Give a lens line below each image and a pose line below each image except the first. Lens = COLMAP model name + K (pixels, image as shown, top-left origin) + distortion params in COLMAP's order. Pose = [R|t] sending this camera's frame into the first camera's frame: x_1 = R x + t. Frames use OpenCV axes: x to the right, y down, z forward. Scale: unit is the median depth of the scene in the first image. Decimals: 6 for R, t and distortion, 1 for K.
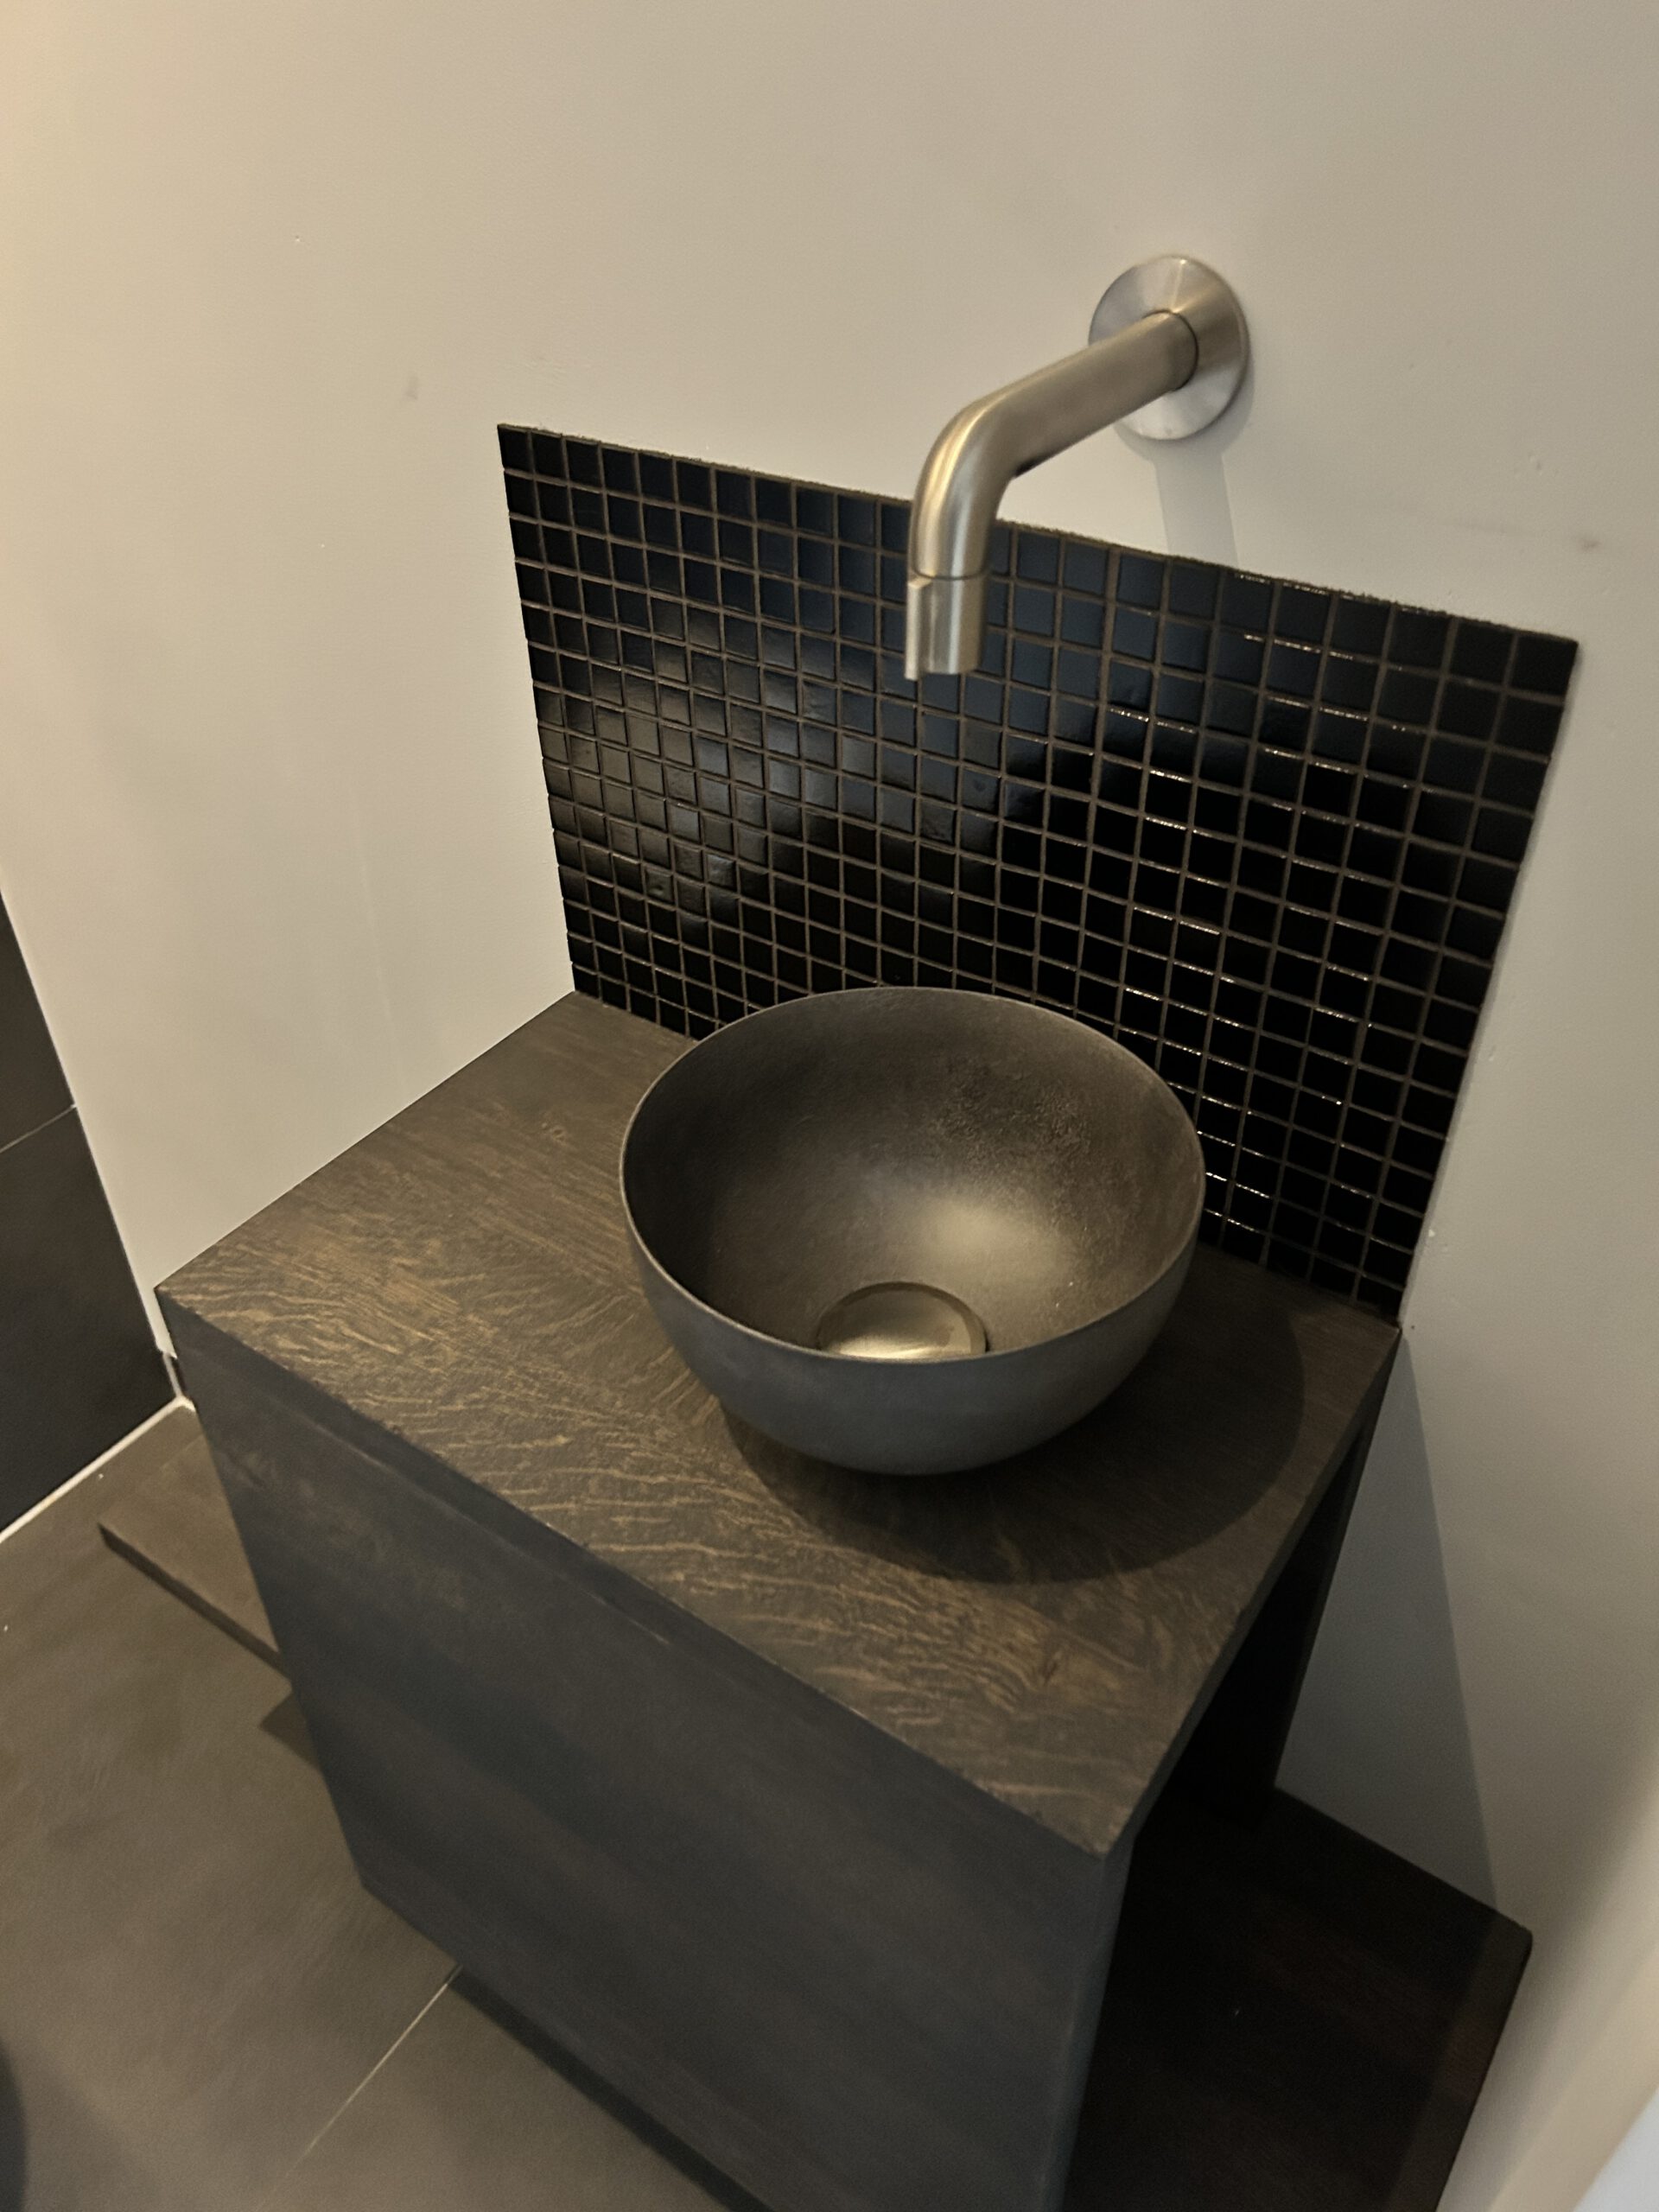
lens RADIAL K [[1658.8, 0, 829.5], [0, 1658.8, 1106.0], [0, 0, 1]] dist [0.123631, -0.301054]
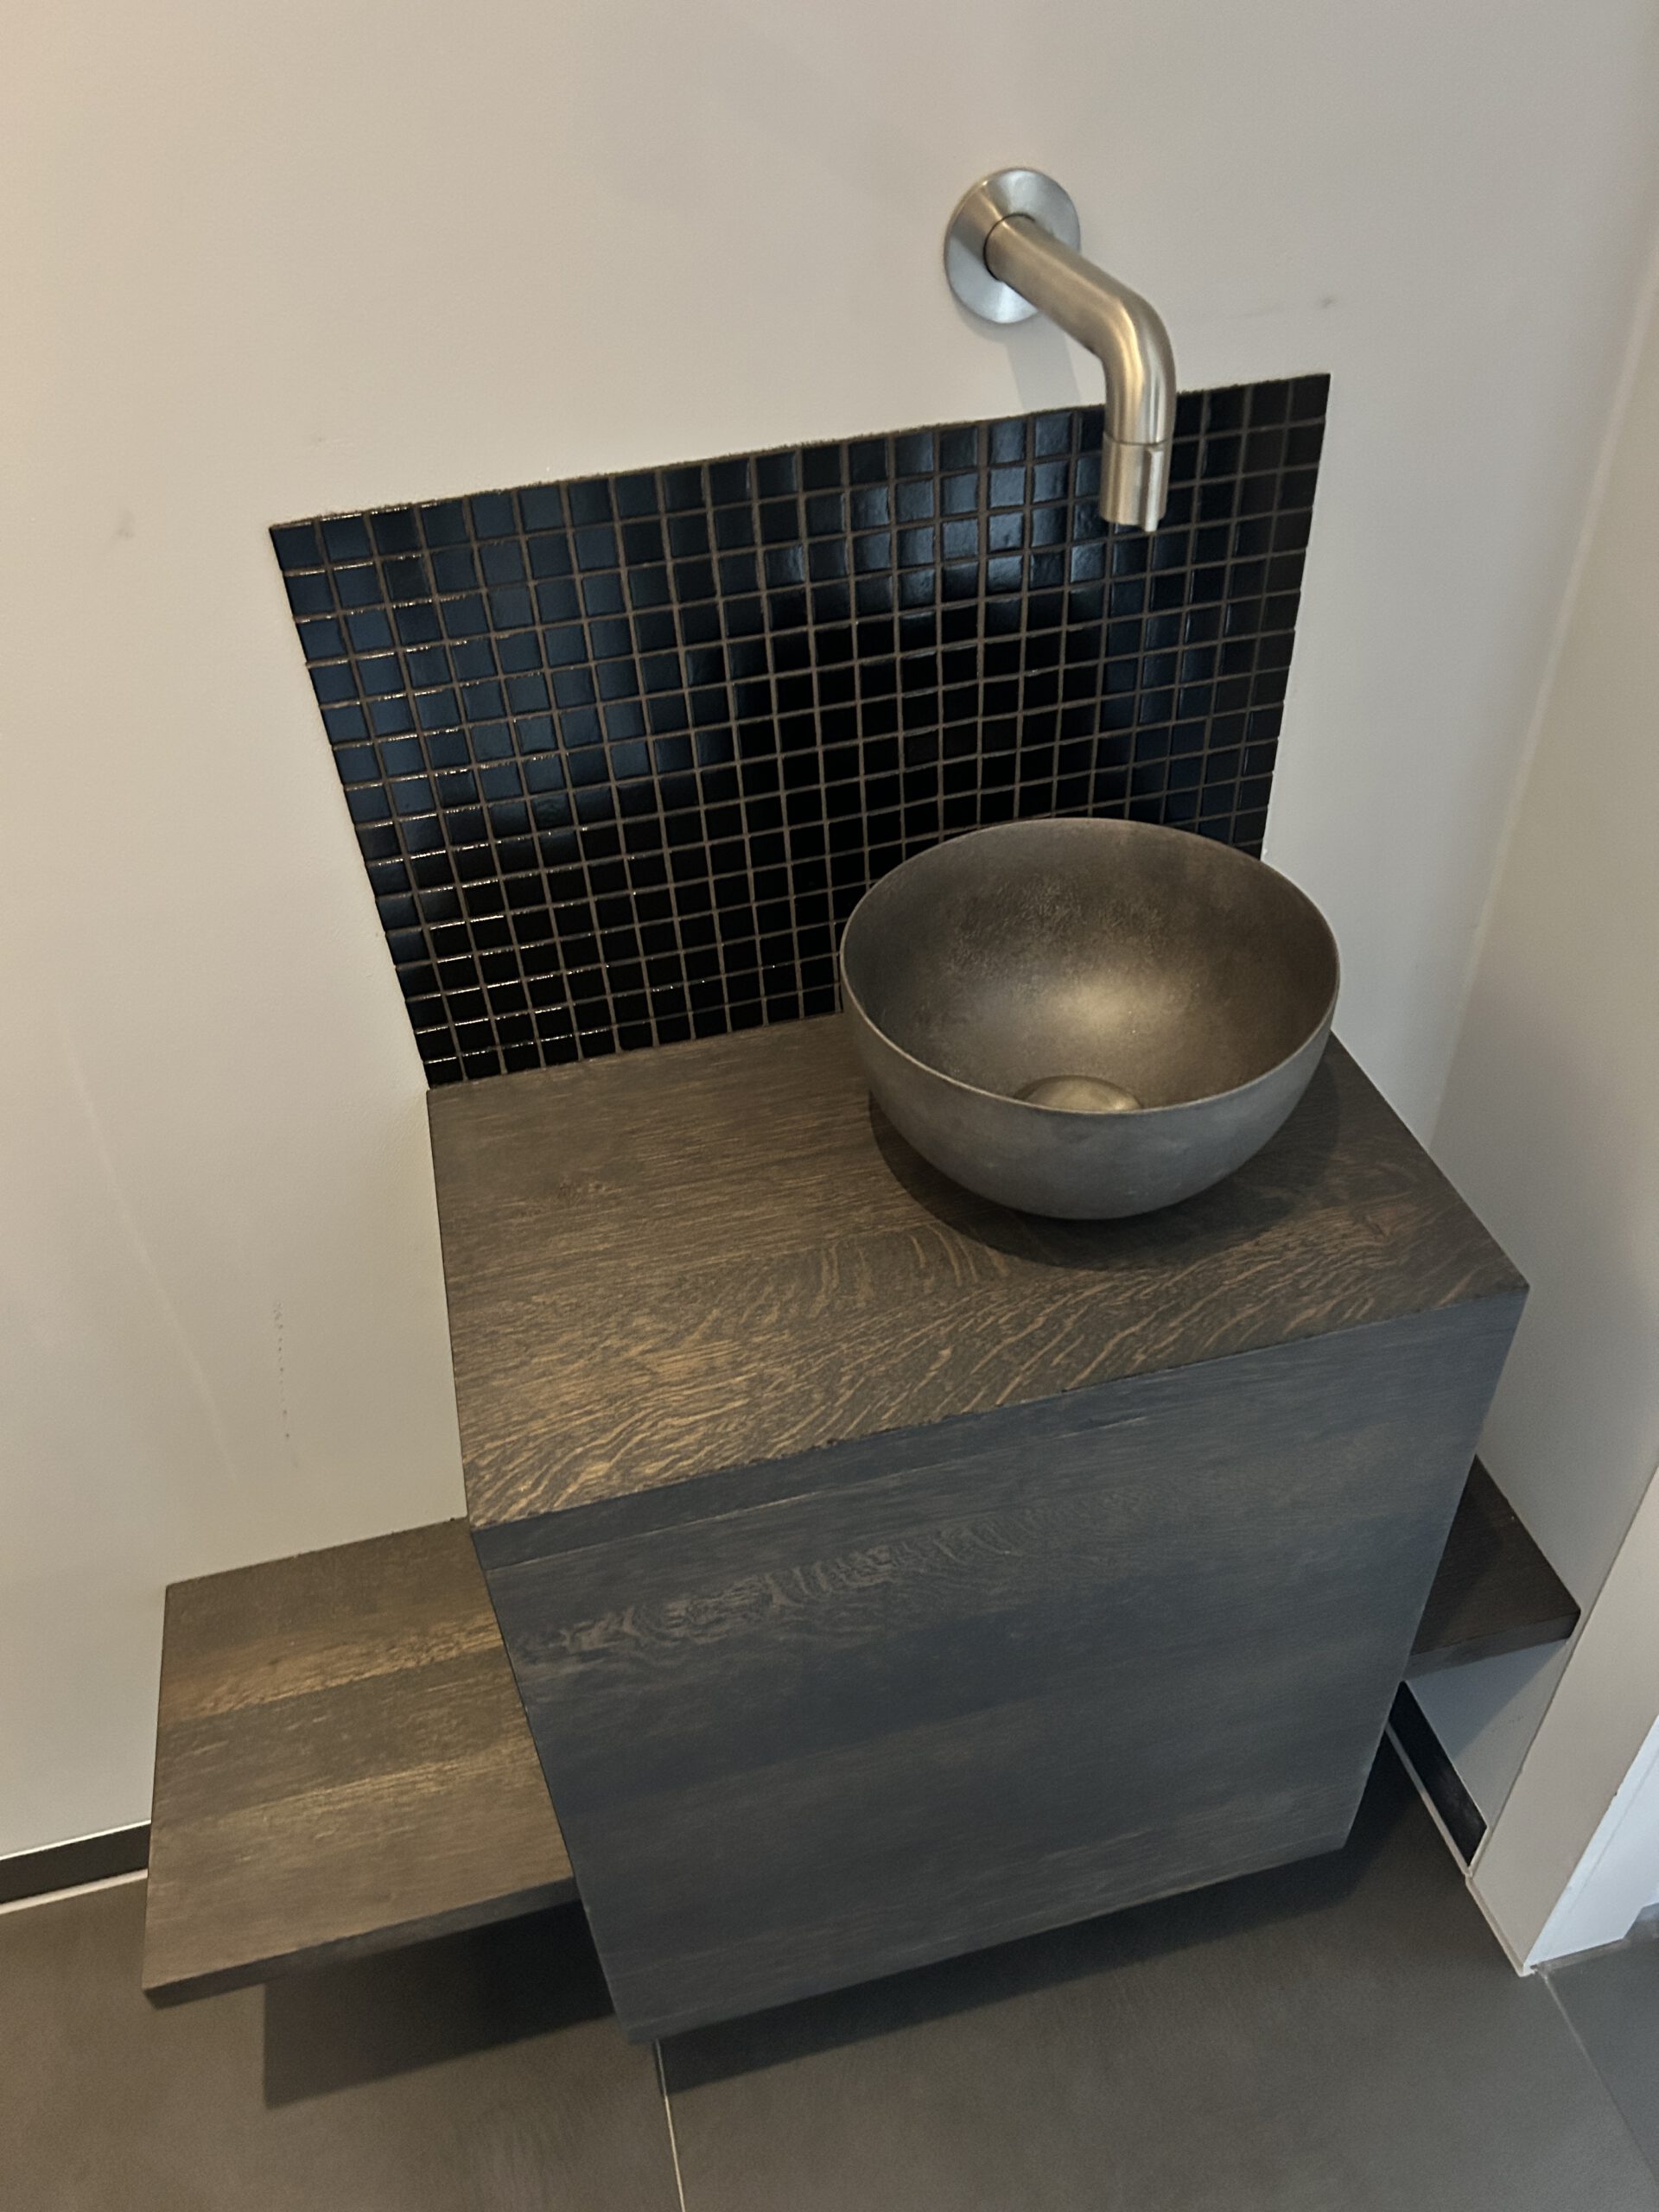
lens RADIAL K [[1676.4, 0, 829.5], [0, 1676.4, 1106.0], [0, 0, 1]] dist [0.181067, -0.420592]
pose [[0.664281, -0.507882, 0.548440, -0.701816], [0.485671, 0.850999, 0.199812, -0.185657], [-0.568203, 0.133630, 0.811966, 0.123798]]
